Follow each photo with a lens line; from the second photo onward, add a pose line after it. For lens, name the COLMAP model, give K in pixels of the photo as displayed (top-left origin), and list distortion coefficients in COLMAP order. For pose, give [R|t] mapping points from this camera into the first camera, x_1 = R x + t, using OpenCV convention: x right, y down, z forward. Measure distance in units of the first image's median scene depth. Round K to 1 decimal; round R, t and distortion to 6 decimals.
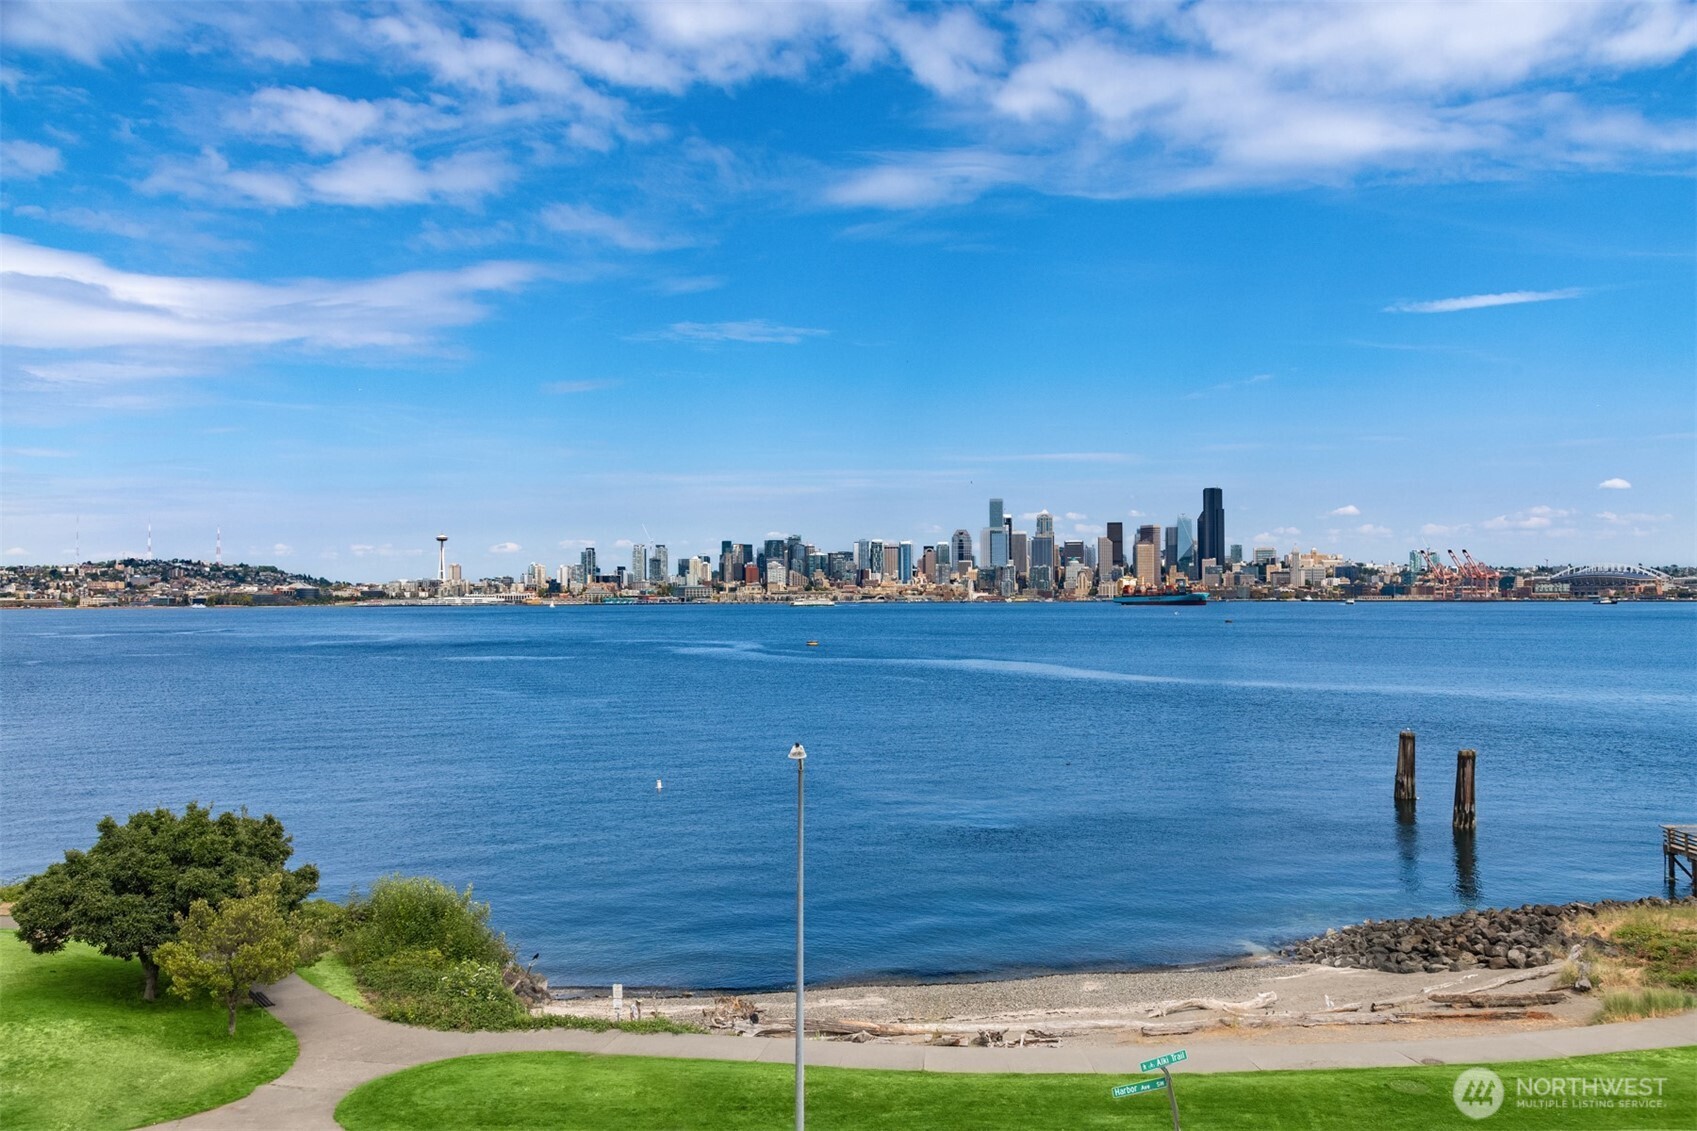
lens RADIAL K [[1392.9, 0, 858.9], [0, 1392.9, 564.2], [0, 0, 1]] dist [0.007613, -0.013294]
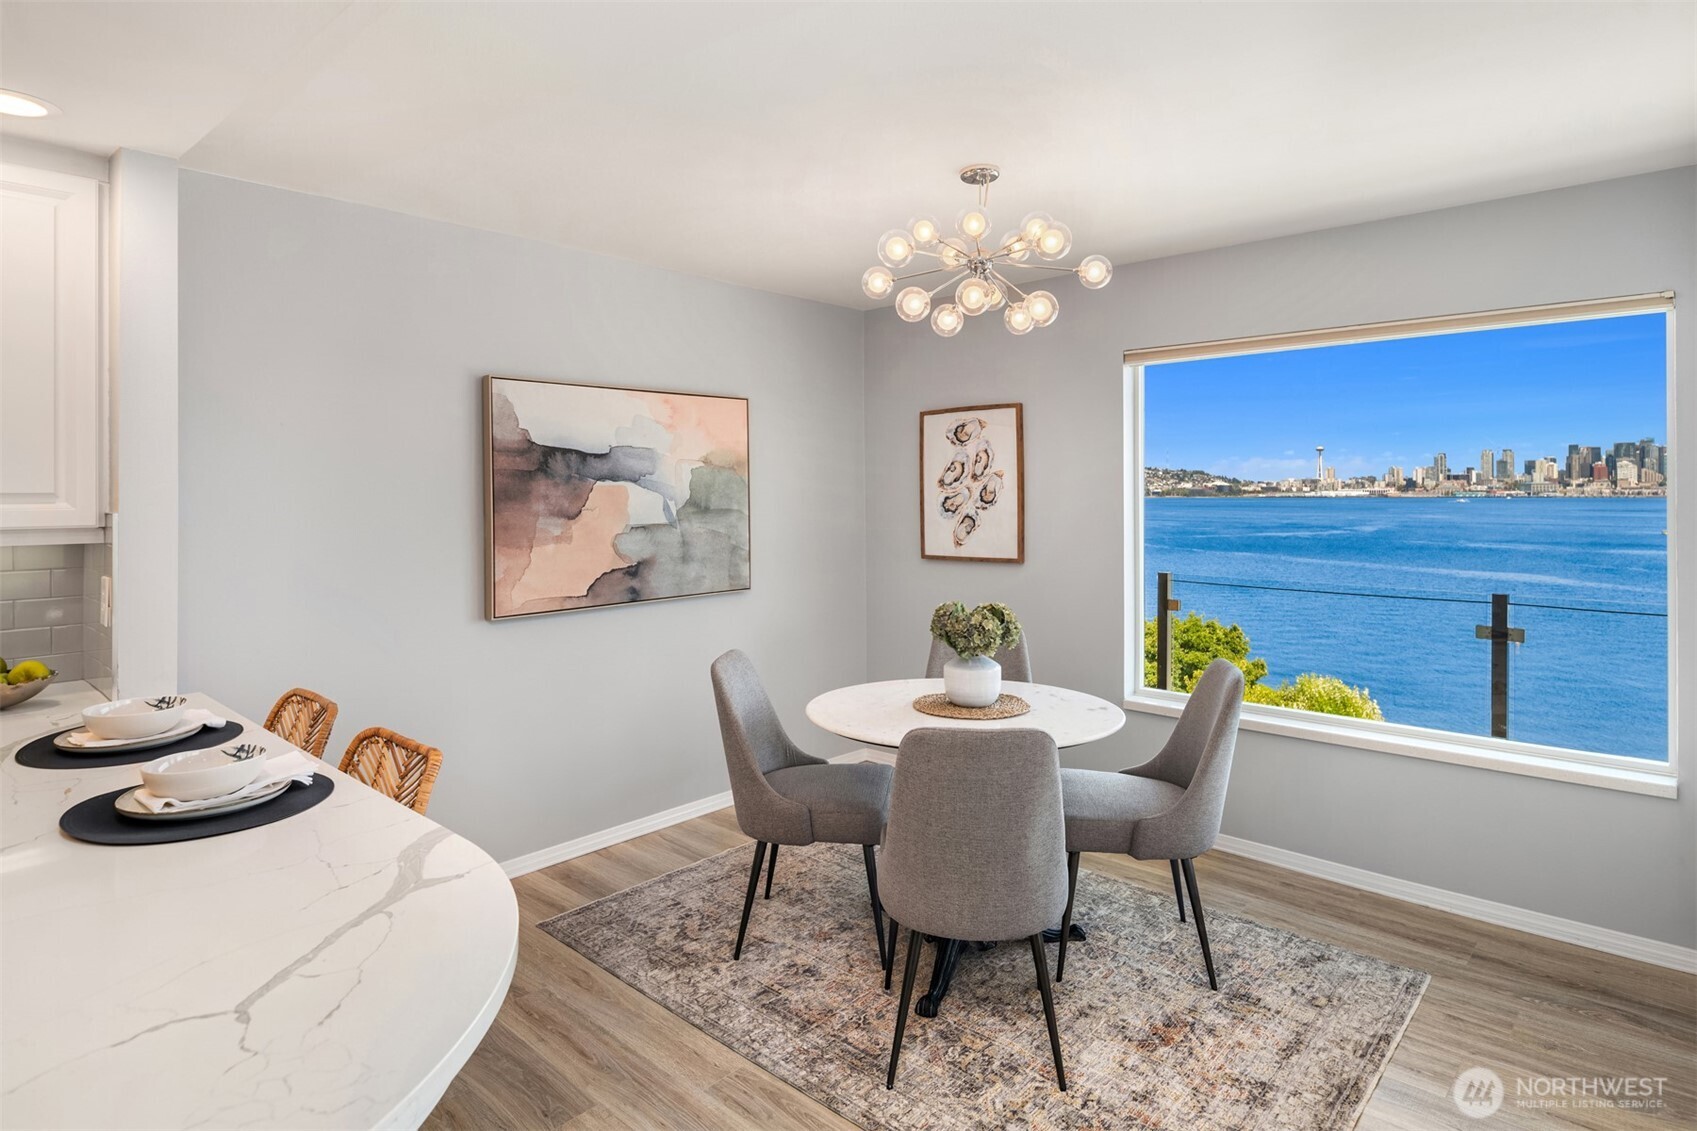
lens RADIAL K [[935.7, 0, 863.4], [0, 935.7, 489.2], [0, 0, 1]] dist [-0.002553, -0.002432]
pose [[0.735107, 0.000718, -0.677950, -0.009144], [0.014014, 0.999770, 0.016255, 0.000965], [0.677806, -0.021450, 0.734928, -0.066289]]
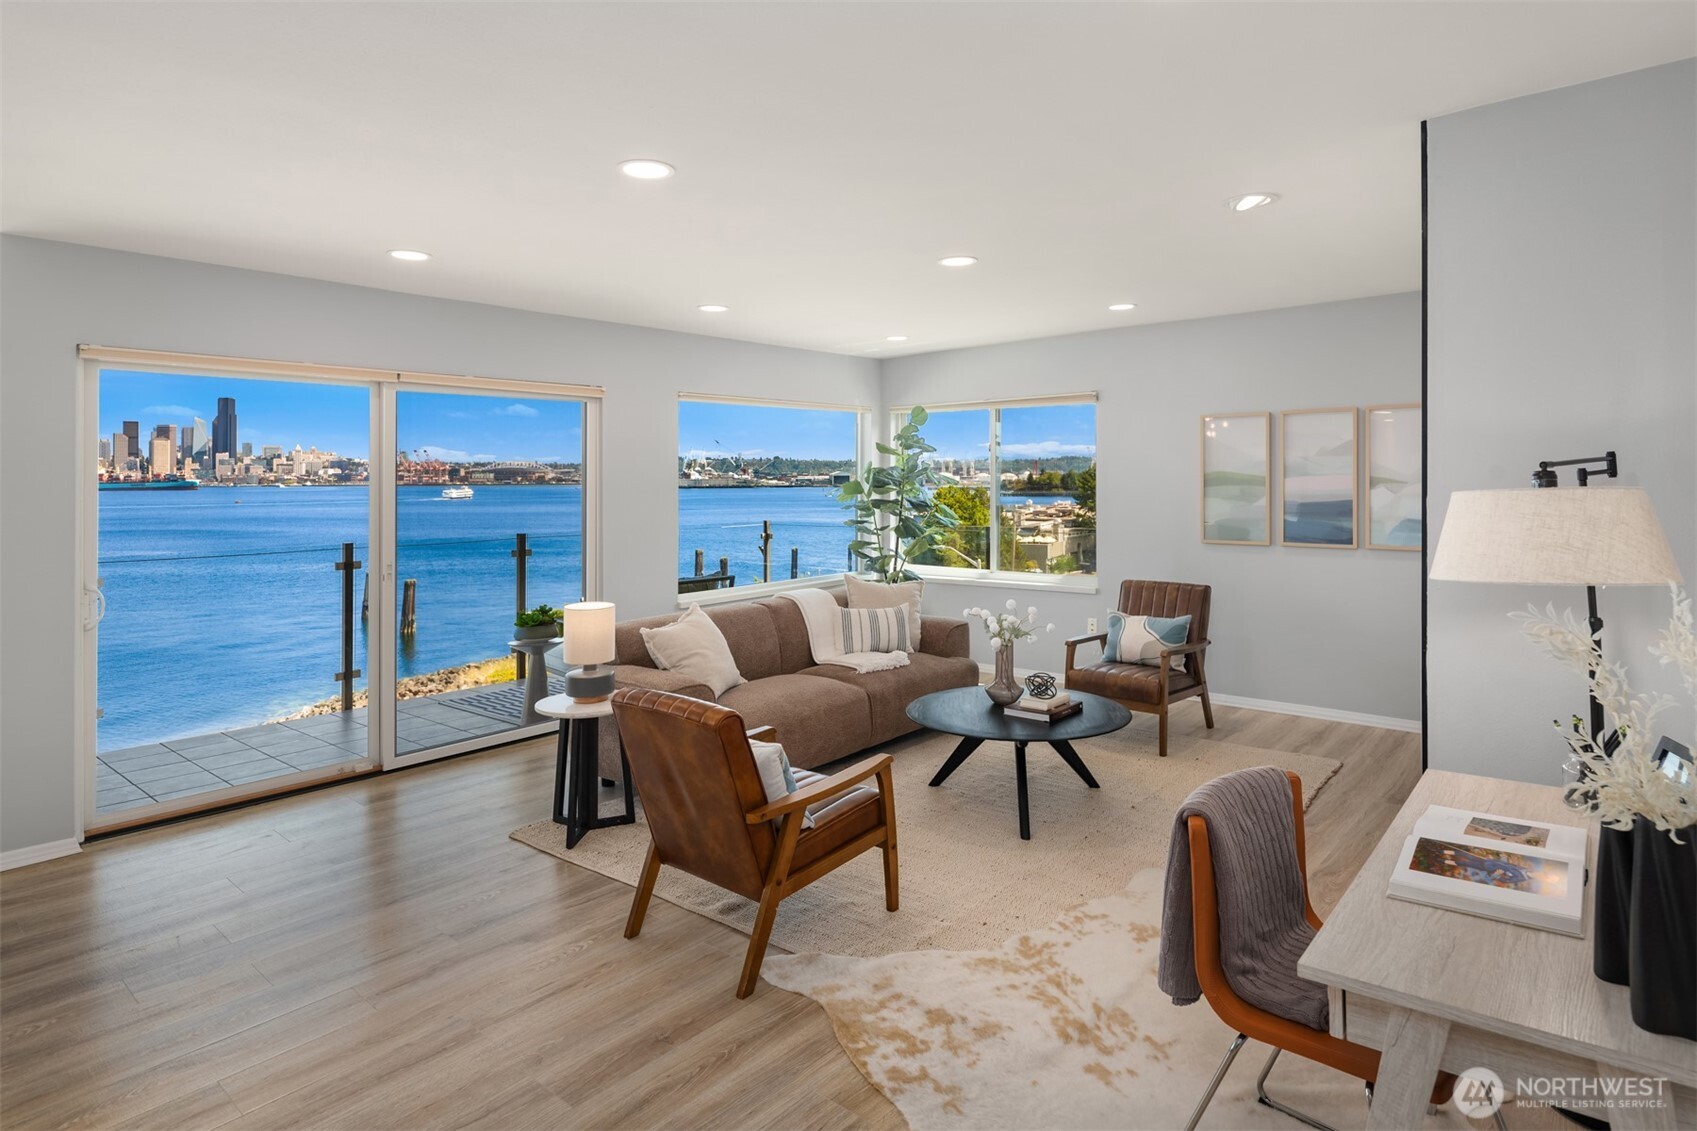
lens RADIAL K [[931.2, 0, 864.3], [0, 931.2, 467.7], [0, 0, 1]] dist [-0.000017, -0.002378]
pose [[0.659912, 0.008237, 0.751298, -0.017155], [-0.014169, 0.999899, 0.001483, -0.000269], [-0.751209, -0.011624, 0.659962, -0.108618]]
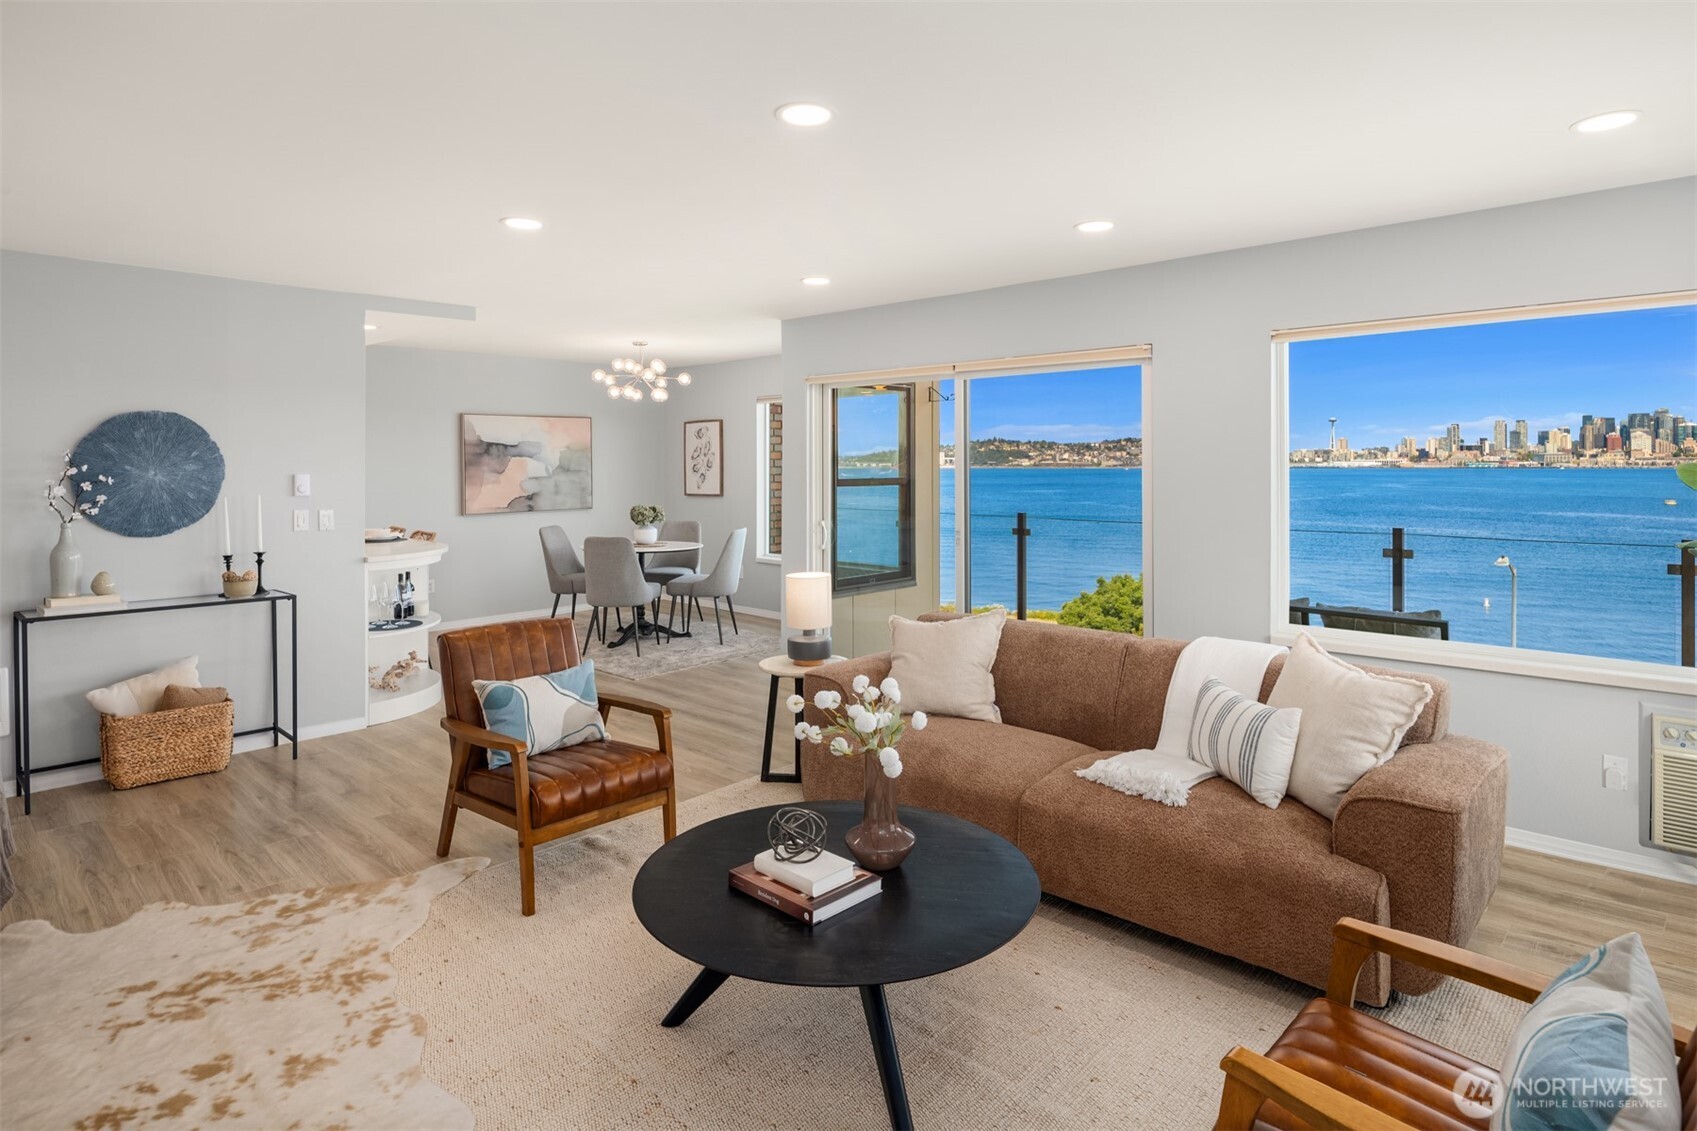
lens RADIAL K [[917.2, 0, 861.8], [0, 917.2, 461.0], [0, 0, 1]] dist [-0.000819, -0.005351]
pose [[0.721110, 0.001854, -0.692818, 0.074969], [0.014200, 0.999747, 0.017455, 0.000034], [0.692675, -0.022425, 0.720901, -0.097826]]
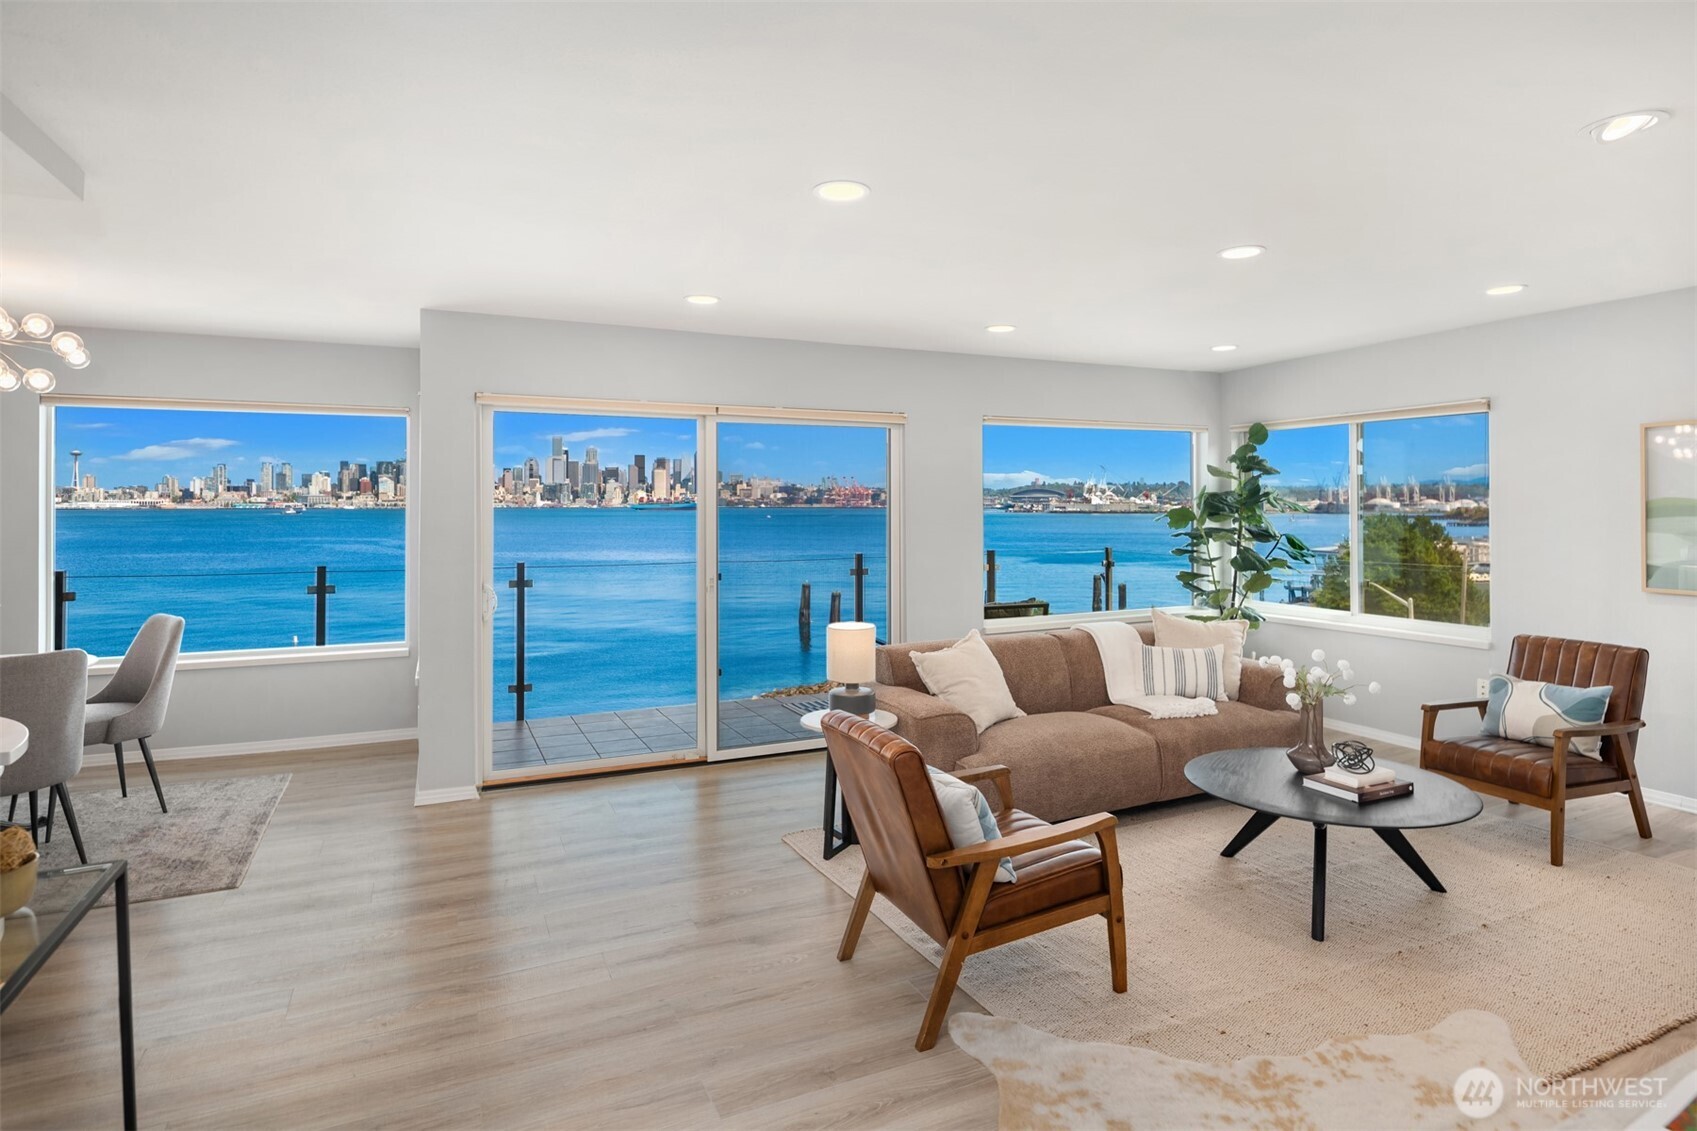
lens RADIAL K [[916.3, 0, 863.5], [0, 916.3, 493.4], [0, 0, 1]] dist [-0.002735, -0.003809]
pose [[0.912422, 0.009091, 0.409150, -0.006693], [-0.013763, 0.999869, 0.008476, -0.000360], [-0.409020, -0.013365, 0.912428, -0.111724]]
